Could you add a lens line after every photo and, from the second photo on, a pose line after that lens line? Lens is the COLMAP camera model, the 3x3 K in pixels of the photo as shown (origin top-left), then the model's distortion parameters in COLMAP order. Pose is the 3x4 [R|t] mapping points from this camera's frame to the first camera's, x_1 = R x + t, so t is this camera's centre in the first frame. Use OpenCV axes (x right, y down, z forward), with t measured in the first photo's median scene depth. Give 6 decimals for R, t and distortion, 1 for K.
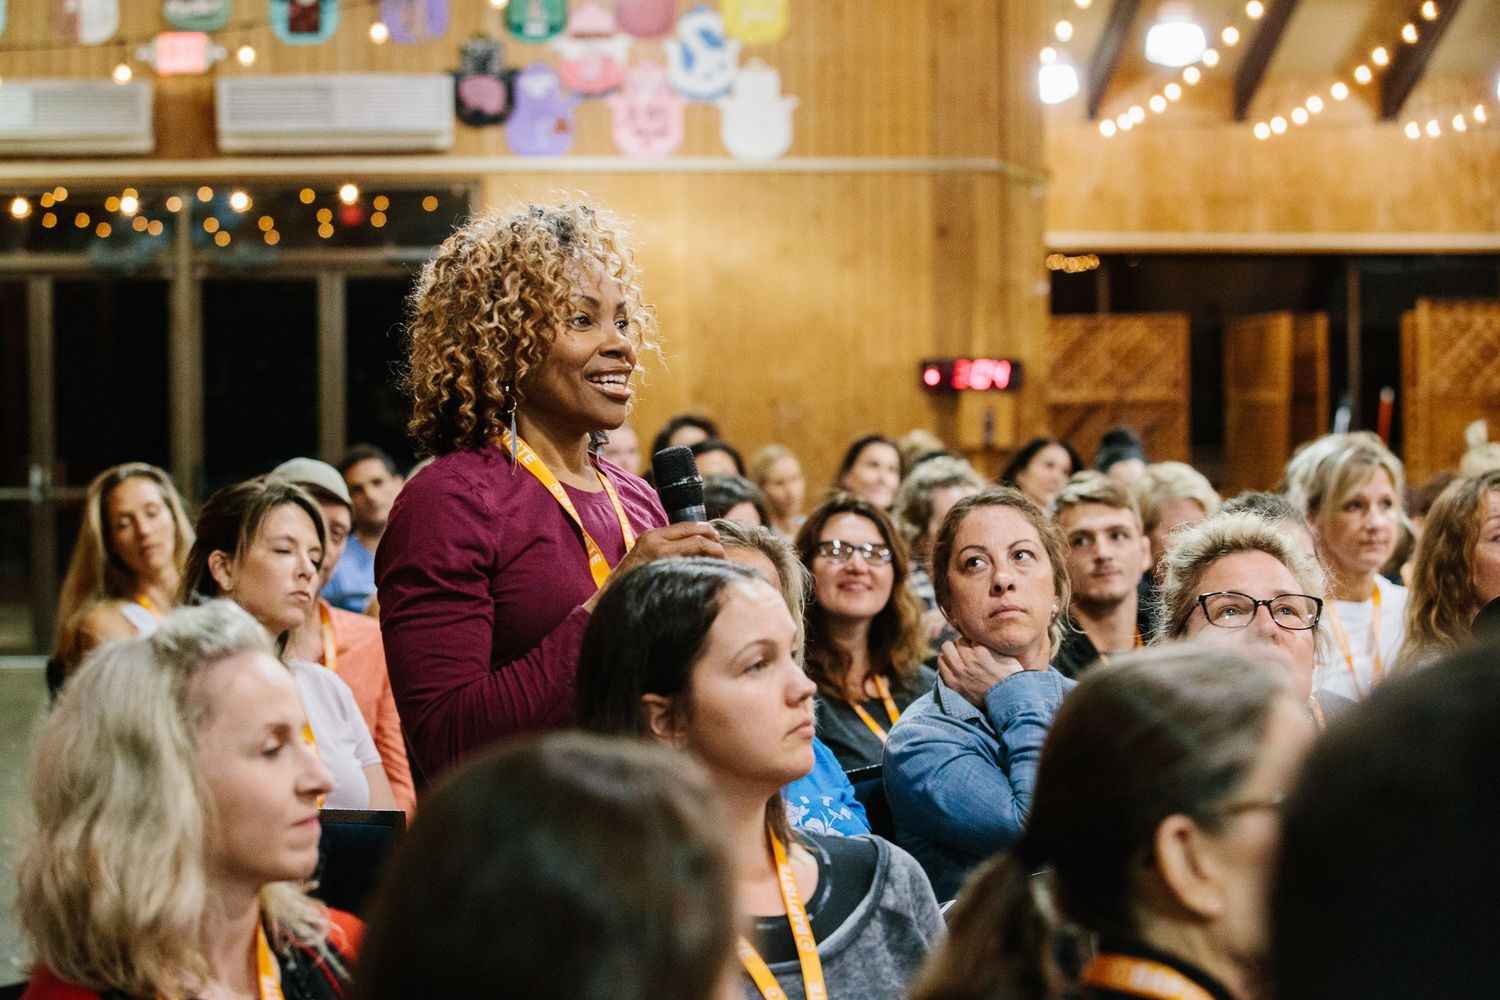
lens RADIAL K [[3379.0, 0, 749.9], [0, 3379.0, 498.4], [0, 0, 1]] dist [-0.021705, 0.000000]
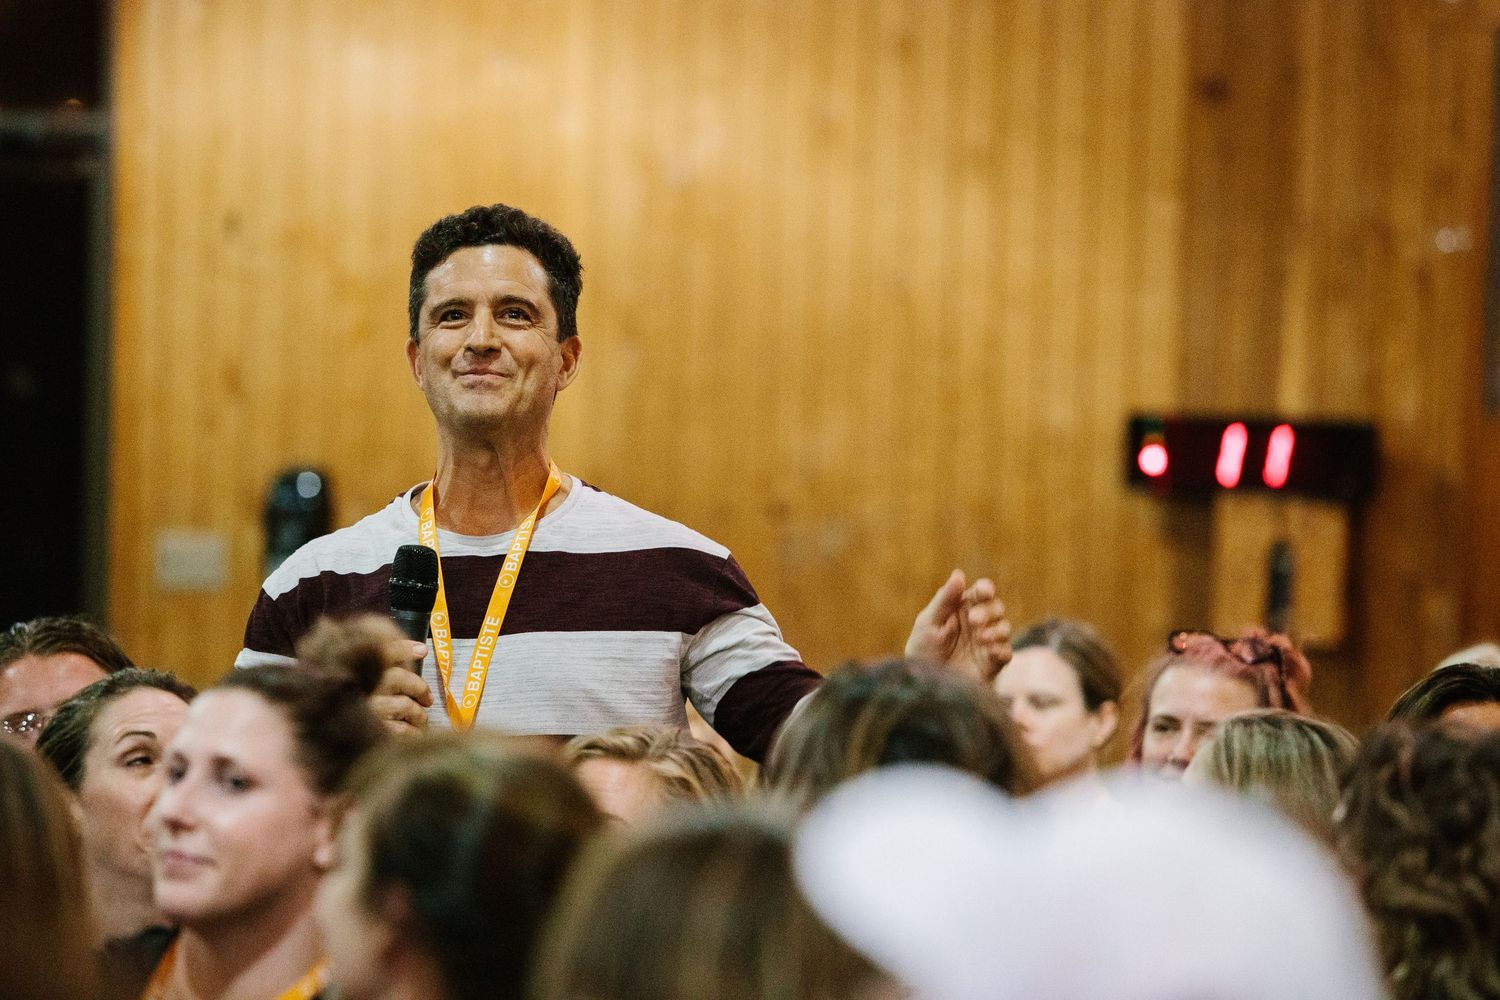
lens RADIAL K [[5595.7, 0, 750.0], [0, 5595.7, 500.4], [0, 0, 1]] dist [-0.213851, 0.000000]
pose [[0.999602, 0.024235, -0.014453, 0.012982], [-0.024621, 0.999328, -0.027149, -0.011494], [0.013785, 0.027494, 0.999527, 0.332621]]
